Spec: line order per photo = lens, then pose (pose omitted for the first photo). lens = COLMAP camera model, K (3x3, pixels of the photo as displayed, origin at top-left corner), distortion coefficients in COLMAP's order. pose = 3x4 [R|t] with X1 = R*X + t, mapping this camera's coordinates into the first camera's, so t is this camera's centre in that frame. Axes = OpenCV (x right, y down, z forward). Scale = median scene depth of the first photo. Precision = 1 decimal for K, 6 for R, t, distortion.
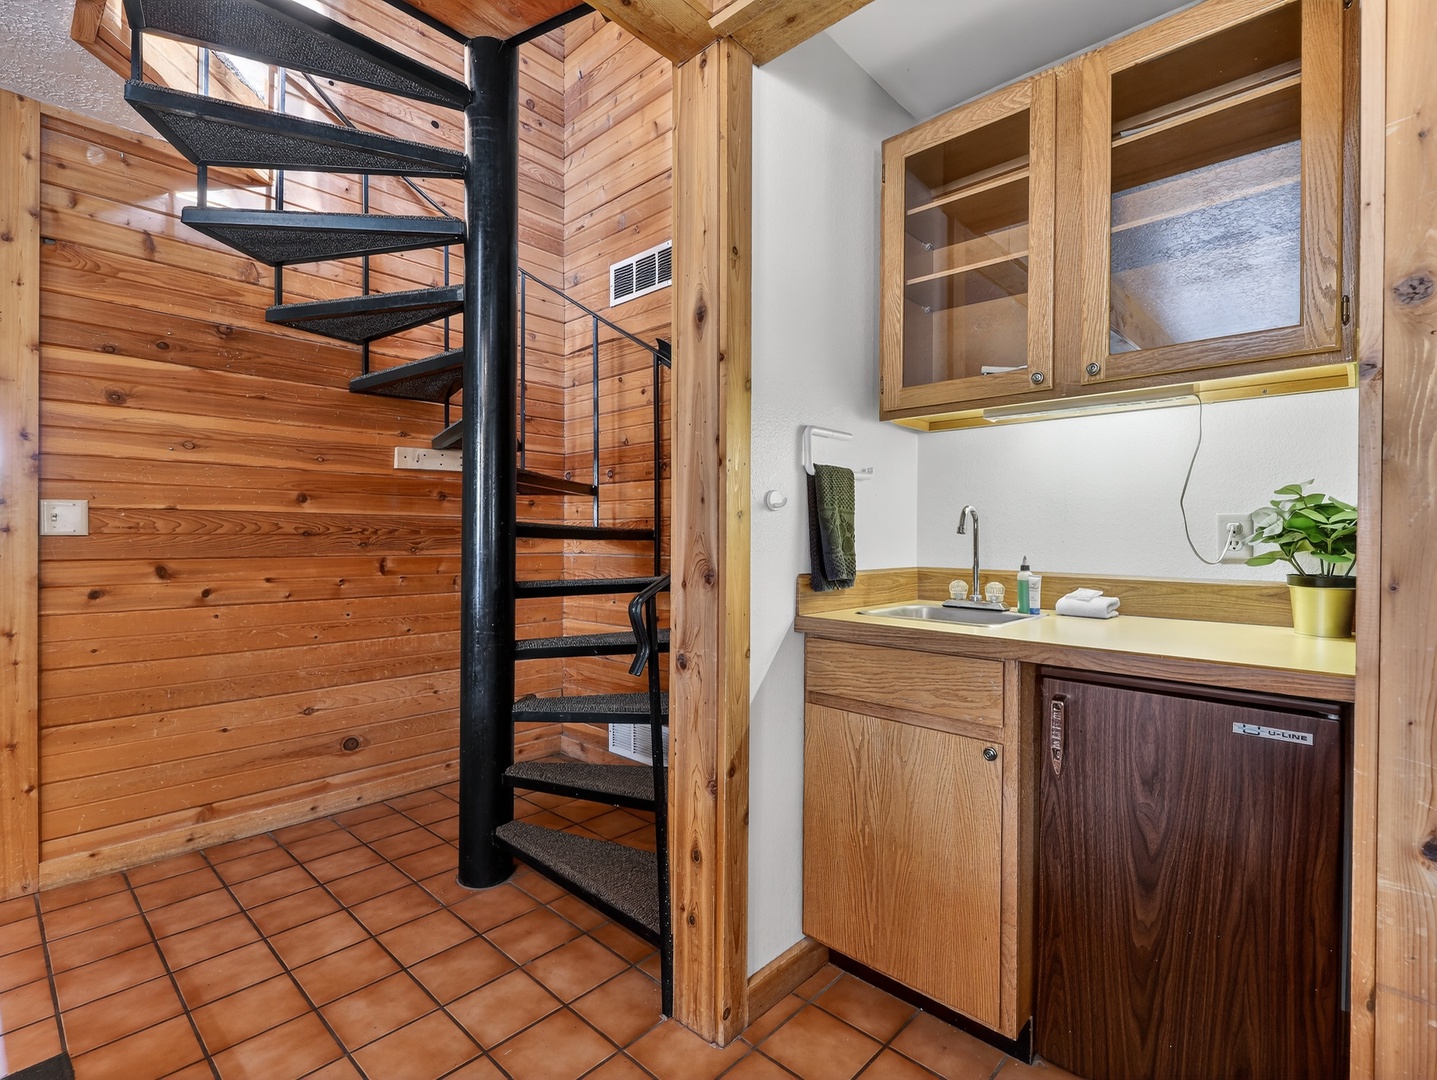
lens RADIAL K [[690.5, 0, 721.1], [0, 690.5, 540.2], [0, 0, 1]] dist [0.006628, -0.000228]
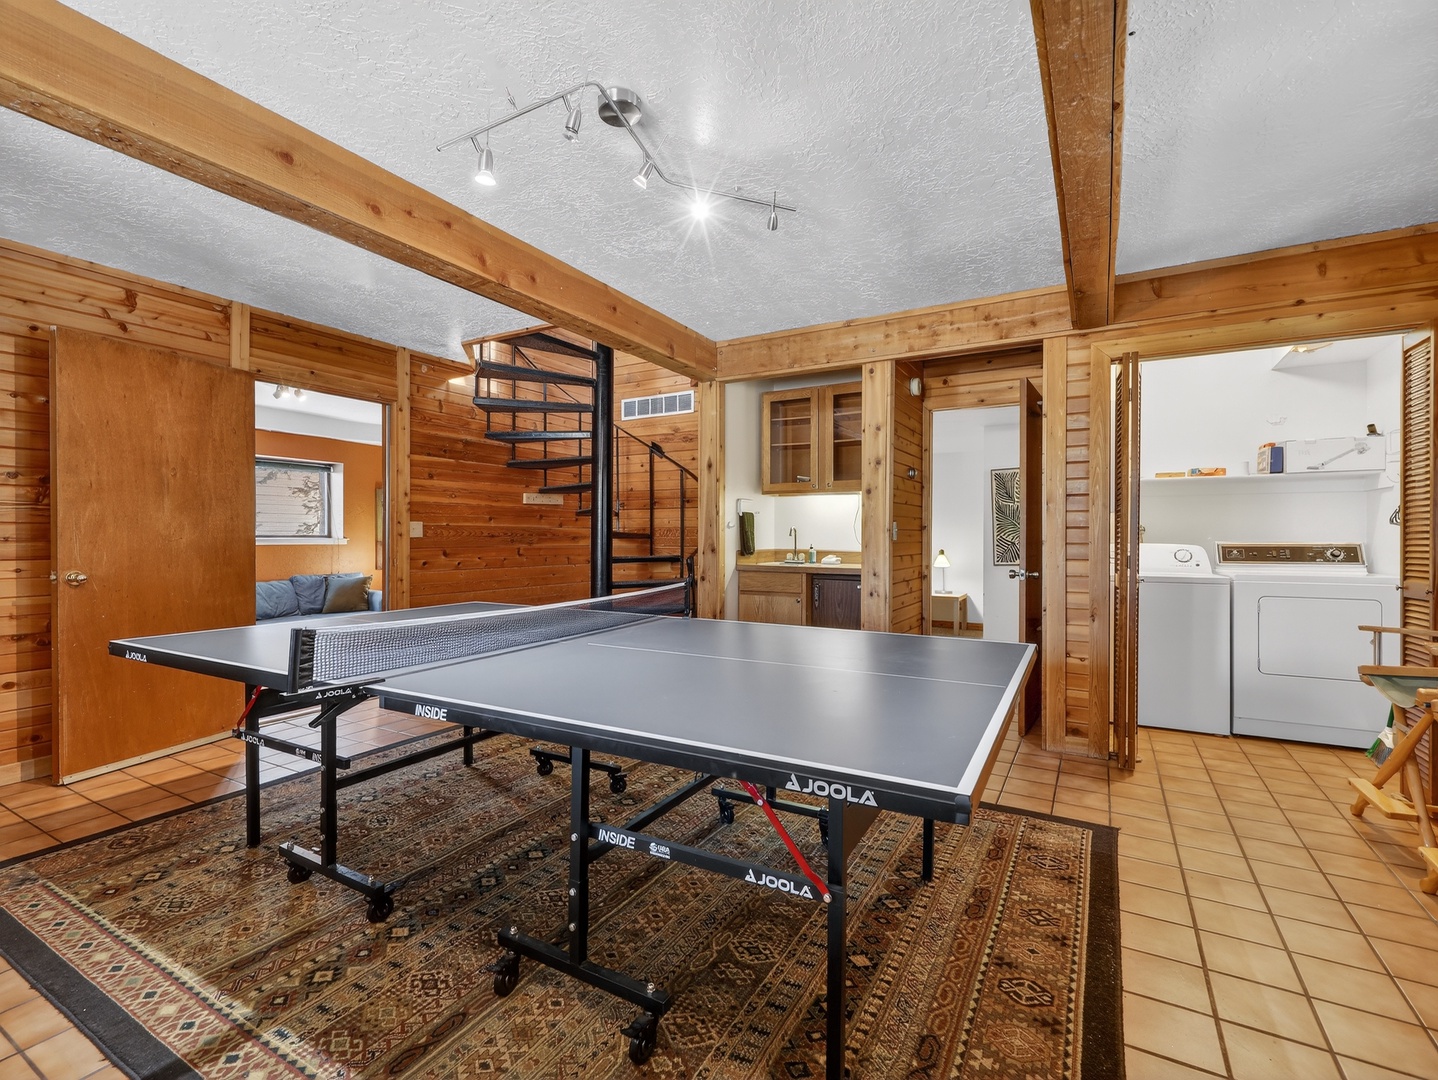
lens RADIAL K [[653.5, 0, 727.3], [0, 653.5, 541.0], [0, 0, 1]] dist [0.009655, 0.000311]
pose [[0.973198, -0.003537, 0.229944, -0.423569], [0.002996, 0.999992, 0.002702, 0.002402], [-0.229951, -0.001940, 0.973200, -1.261534]]
